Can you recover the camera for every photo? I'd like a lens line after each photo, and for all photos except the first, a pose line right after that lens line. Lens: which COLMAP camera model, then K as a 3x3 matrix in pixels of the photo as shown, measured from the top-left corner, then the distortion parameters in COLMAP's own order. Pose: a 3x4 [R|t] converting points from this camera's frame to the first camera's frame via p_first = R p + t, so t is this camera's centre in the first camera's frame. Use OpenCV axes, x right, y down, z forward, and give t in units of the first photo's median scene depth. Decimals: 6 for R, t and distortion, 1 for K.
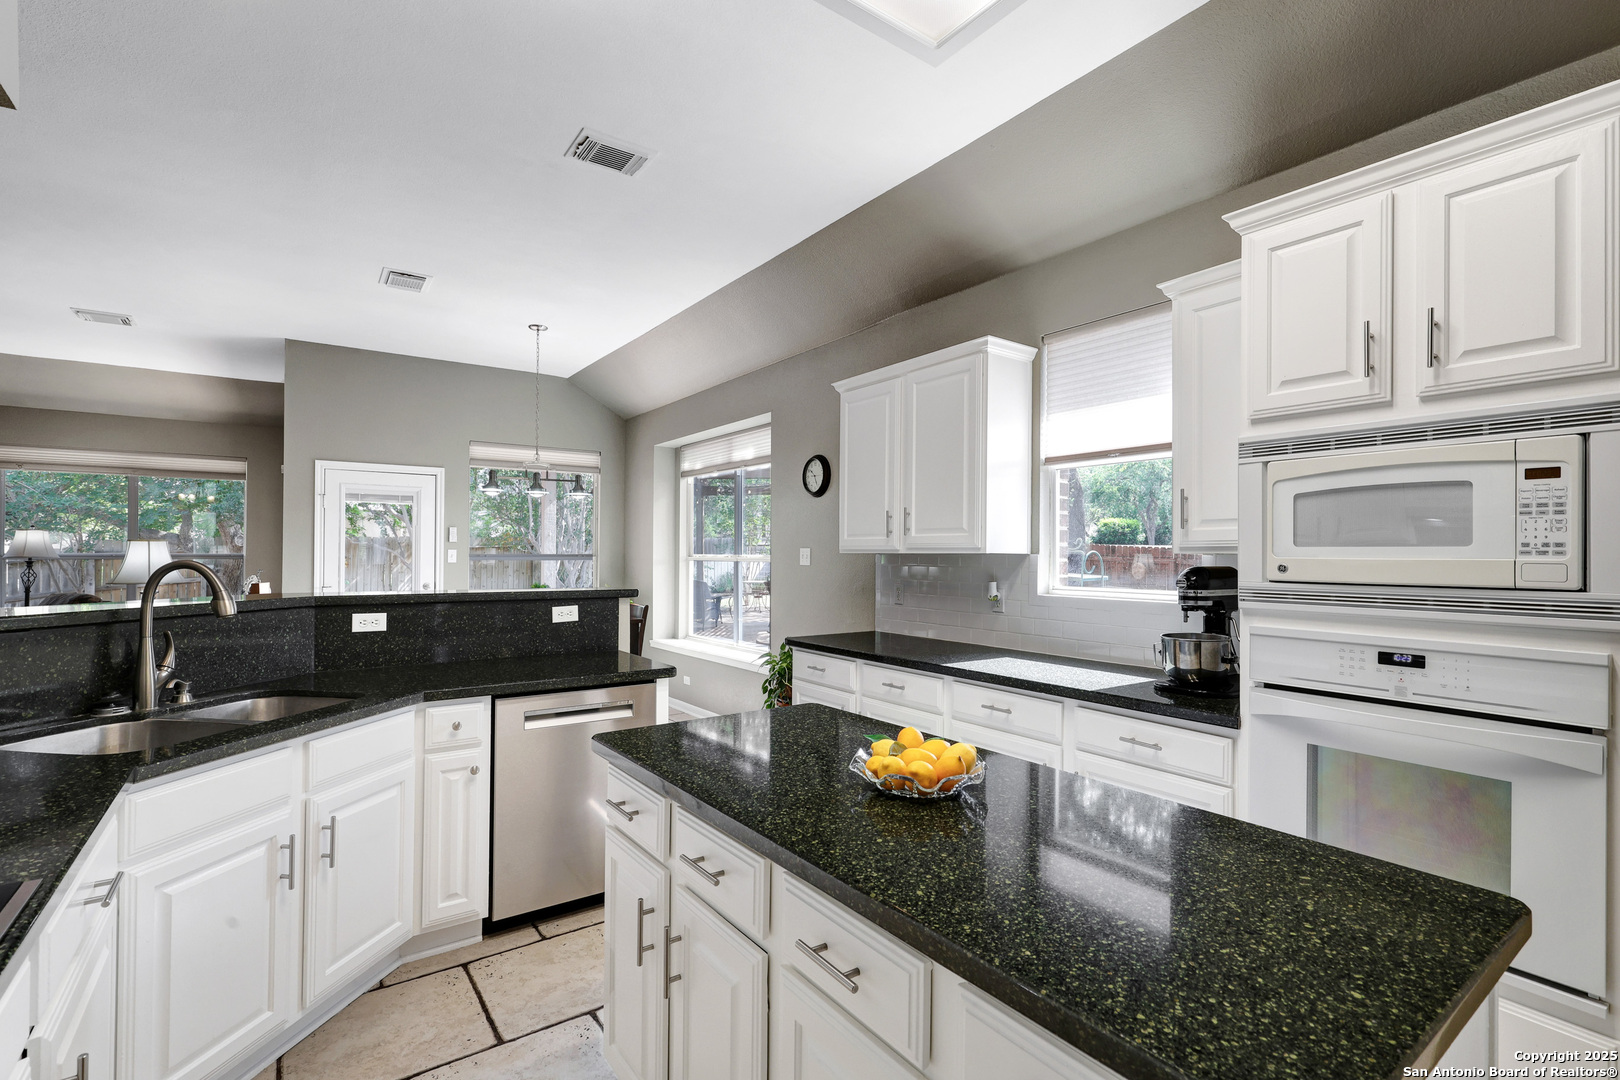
lens RADIAL K [[744.5, 0, 816.9], [0, 744.5, 543.3], [0, 0, 1]] dist [0.003289, -0.000402]
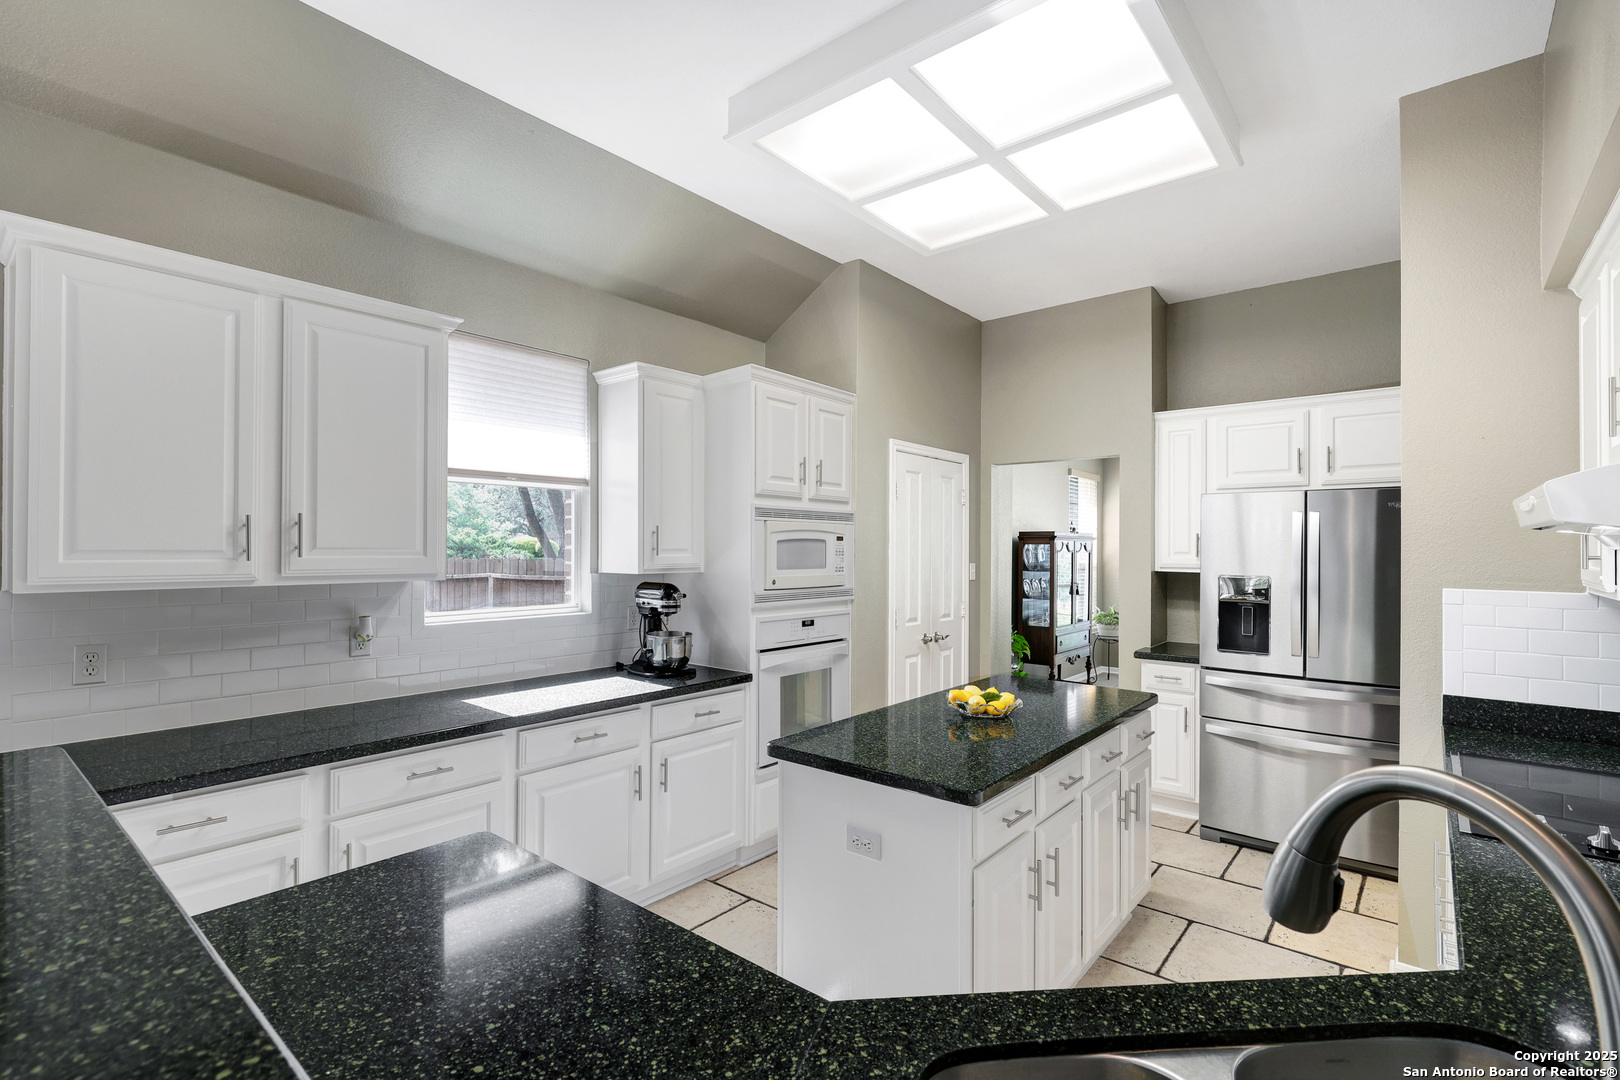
lens RADIAL K [[744.5, 0, 815.5], [0, 744.5, 549.4], [0, 0, 1]] dist [0.003289, -0.000402]
pose [[-0.260800, -0.008998, 0.965351, -0.799126], [-0.021002, 0.999773, 0.003645, -0.038140], [-0.965164, -0.019323, -0.260929, 0.990152]]
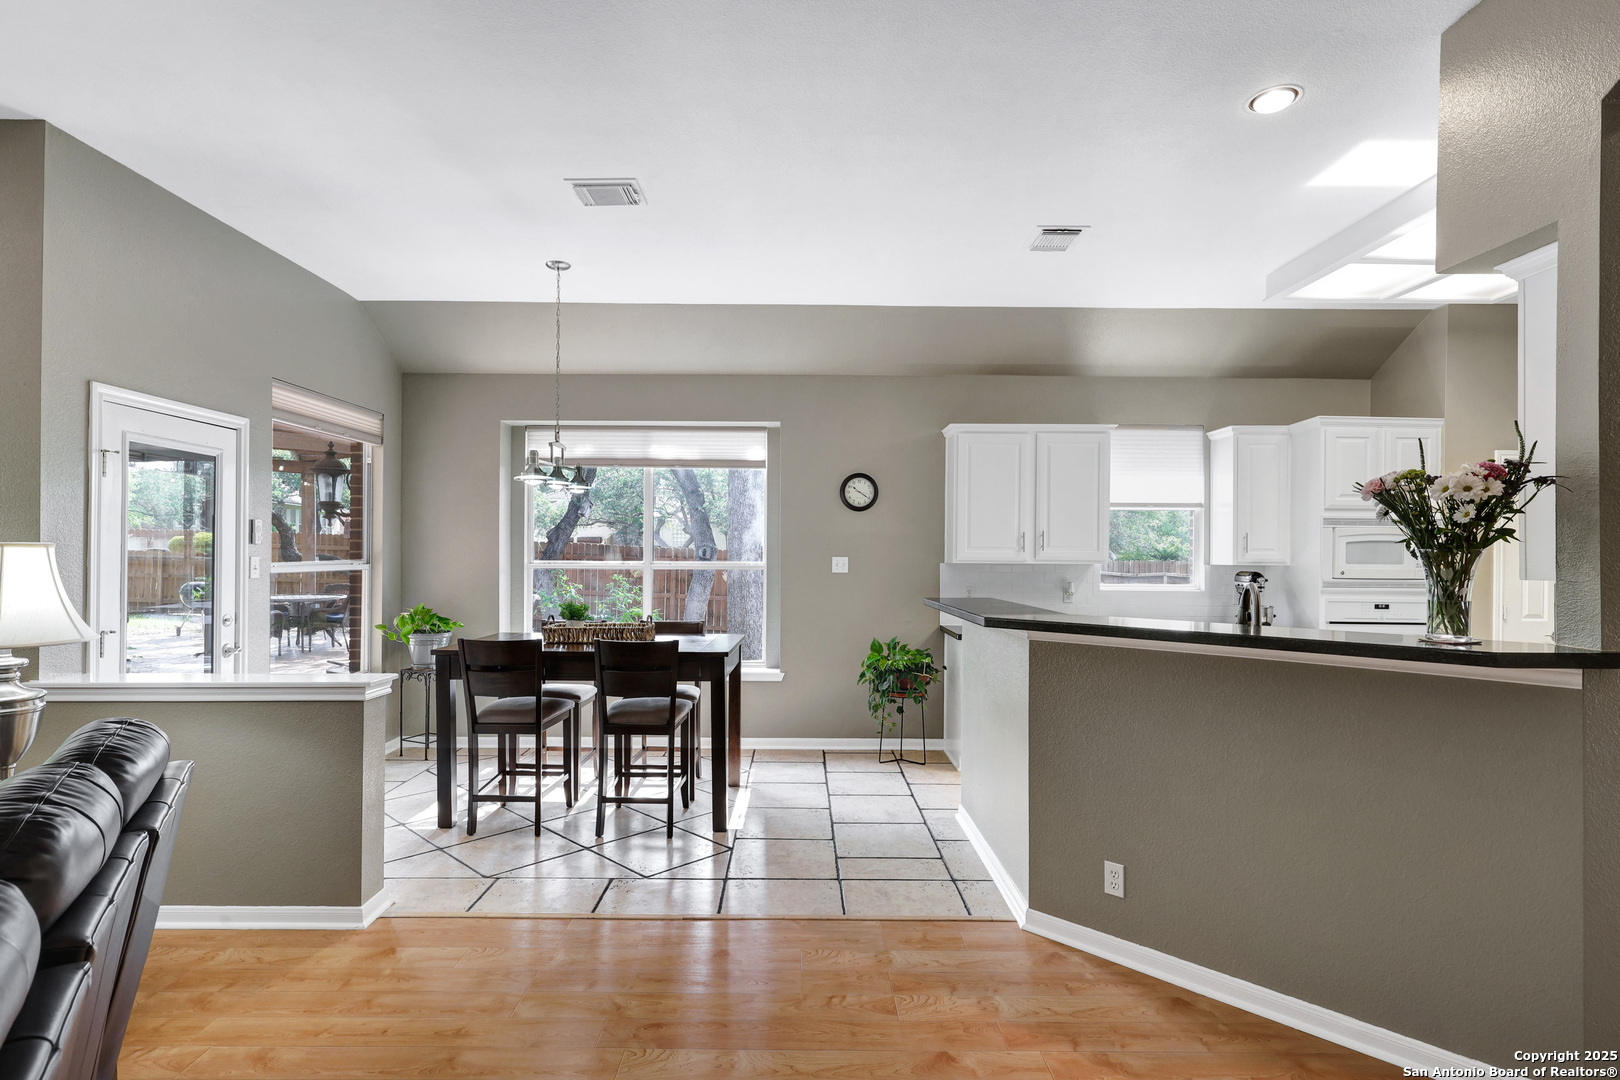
lens RADIAL K [[737.9, 0, 816.7], [0, 737.9, 548.9], [0, 0, 1]] dist [-0.007241, 0.000323]
pose [[0.579628, 0.001765, 0.814880, -1.647665], [-0.016379, 0.999821, 0.009484, -0.027552], [-0.814717, -0.018844, 0.579553, 0.730936]]
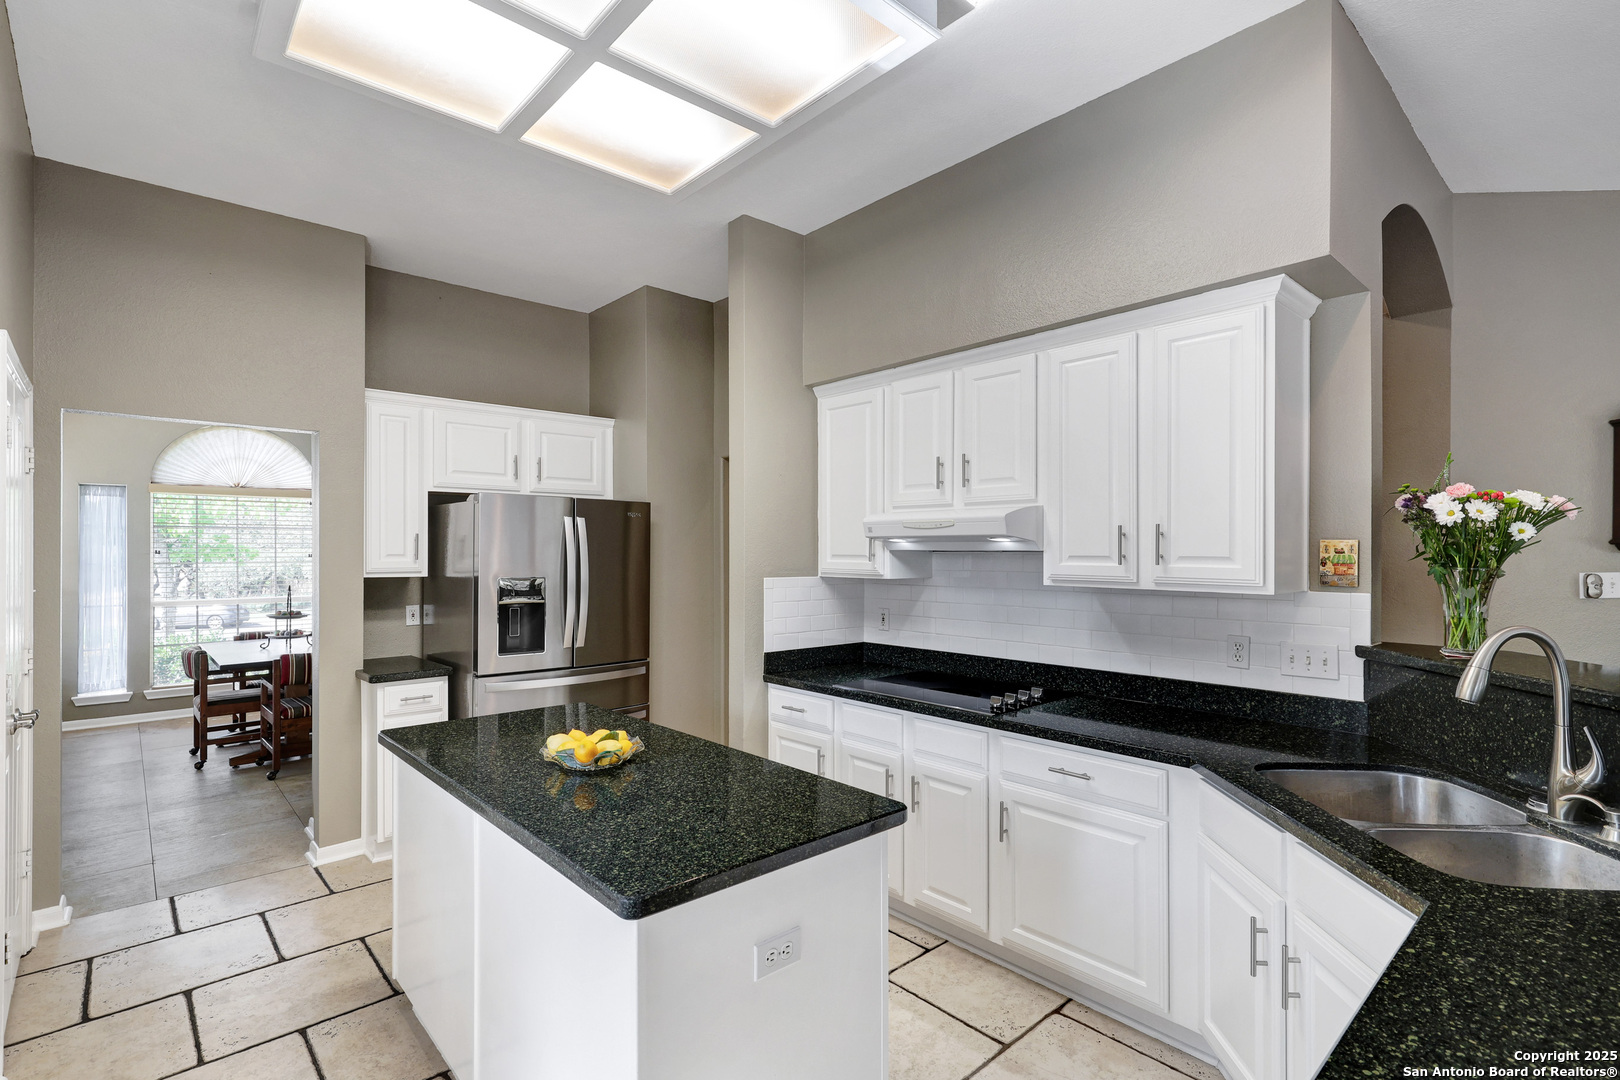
lens RADIAL K [[744.5, 0, 805.8], [0, 744.5, 539.9], [0, 0, 1]] dist [0.003289, -0.000402]
pose [[-0.994006, -0.007950, -0.109032, -0.067560], [-0.004104, 0.999363, -0.035453, -0.023501], [0.109244, -0.034793, -0.993406, 1.288164]]
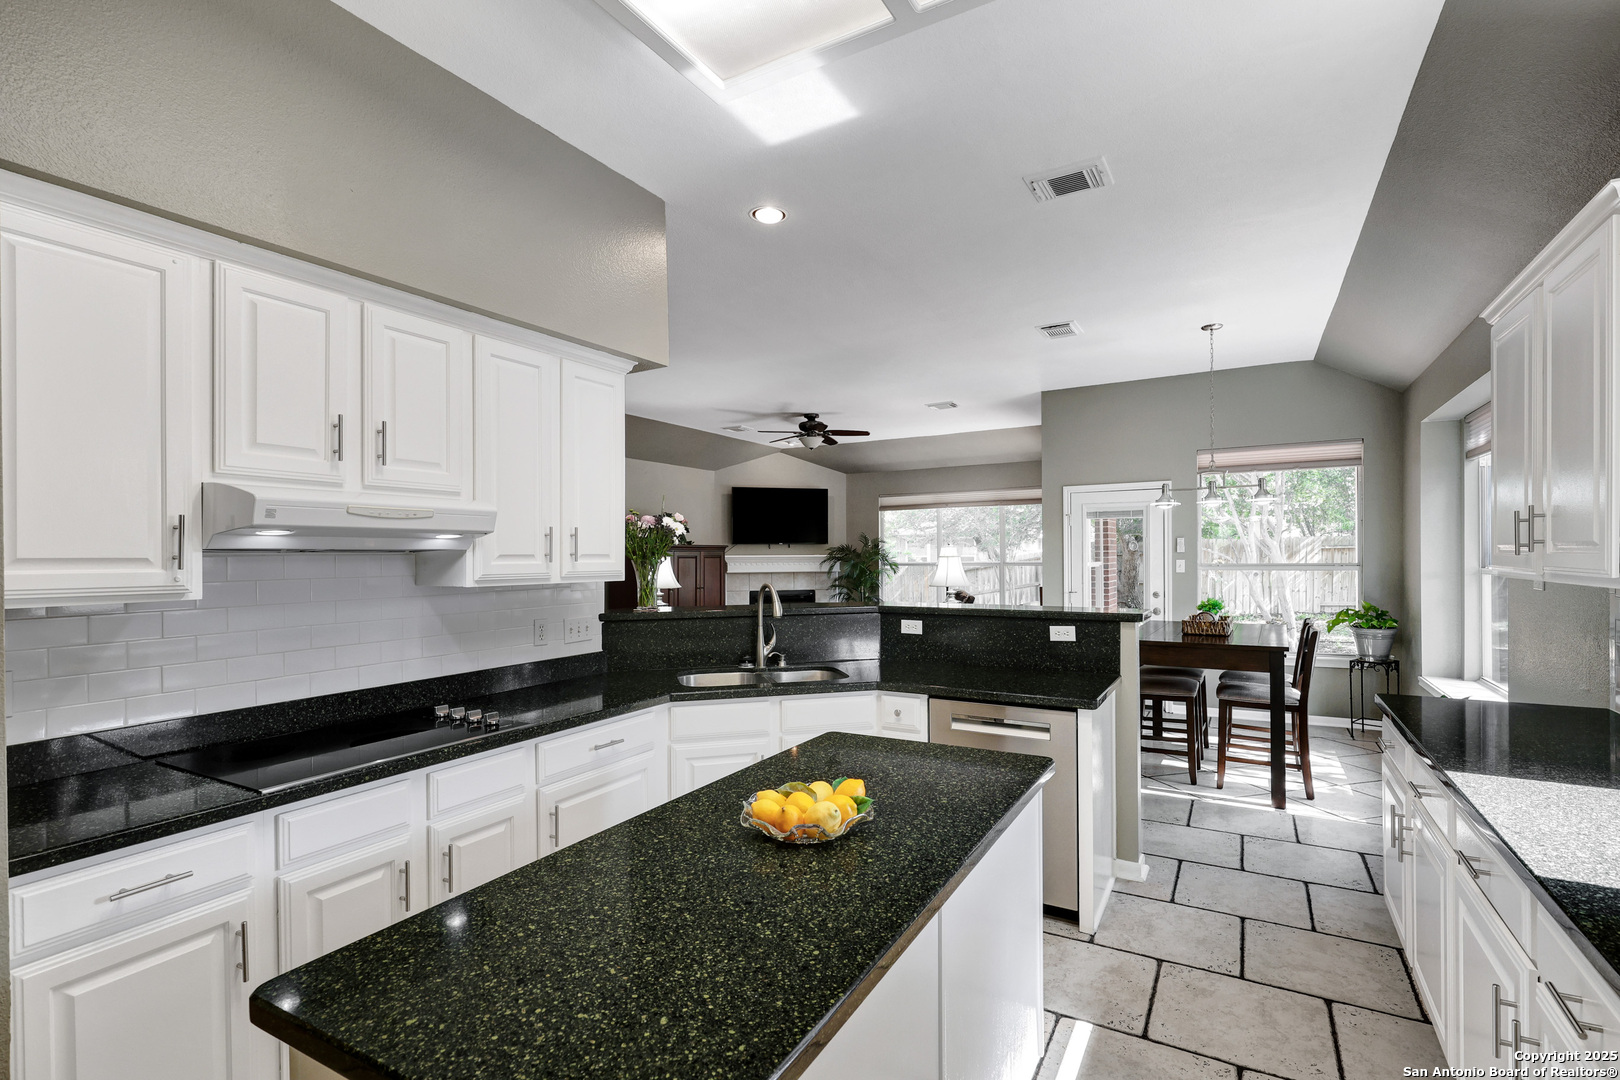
lens RADIAL K [[744.5, 0, 820.1], [0, 744.5, 551.9], [0, 0, 1]] dist [0.003289, -0.000402]
pose [[0.416049, -0.009991, -0.909287, 0.552109], [0.024401, 0.999702, 0.000181, -0.033234], [0.909015, -0.022263, 0.416168, 0.296013]]
